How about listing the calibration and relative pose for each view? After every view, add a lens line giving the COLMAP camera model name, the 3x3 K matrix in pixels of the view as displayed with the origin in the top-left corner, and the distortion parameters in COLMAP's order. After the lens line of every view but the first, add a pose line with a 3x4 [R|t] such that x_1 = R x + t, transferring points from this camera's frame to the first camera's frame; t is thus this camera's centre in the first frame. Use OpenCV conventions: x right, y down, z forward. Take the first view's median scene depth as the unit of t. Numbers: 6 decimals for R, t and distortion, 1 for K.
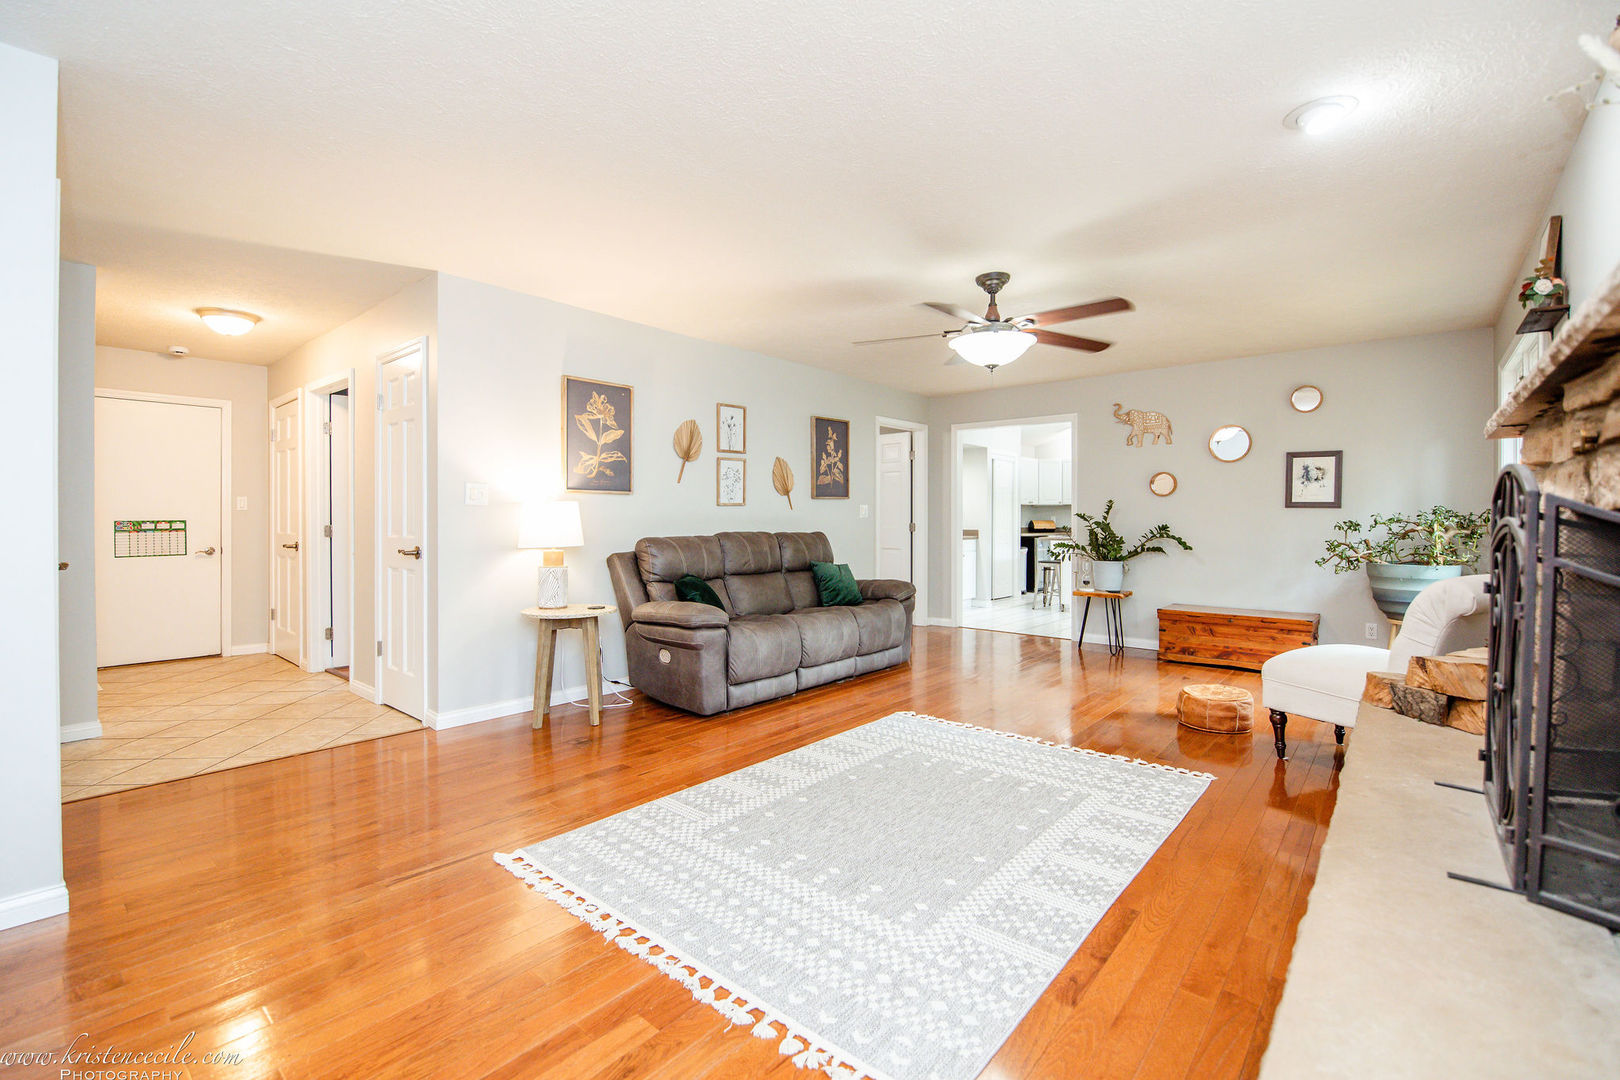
lens RADIAL K [[722.4, 0, 808.7], [0, 722.4, 532.0], [0, 0, 1]] dist [-0.027111, -0.001431]
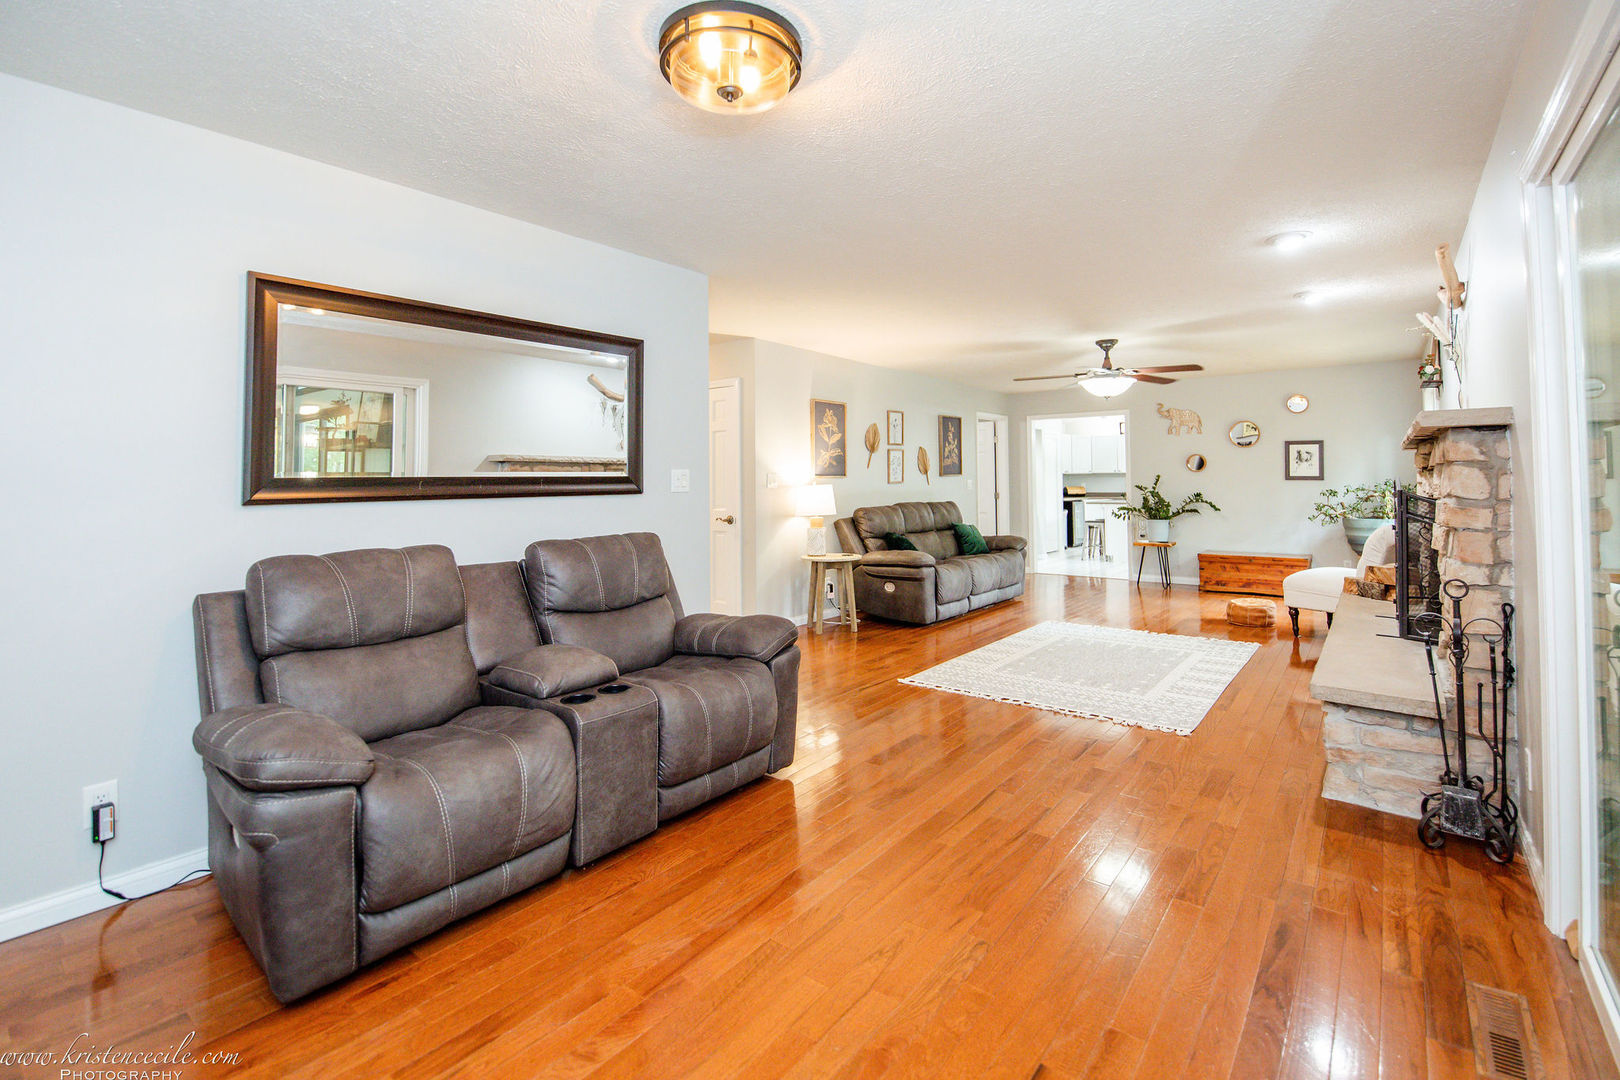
lens RADIAL K [[722.4, 0, 826.9], [0, 722.4, 471.4], [0, 0, 1]] dist [-0.027111, -0.001431]
pose [[0.999181, -0.010752, 0.039011, -0.321174], [0.012073, 0.999356, -0.033791, -0.015632], [-0.038622, 0.034234, 0.998667, -0.412854]]
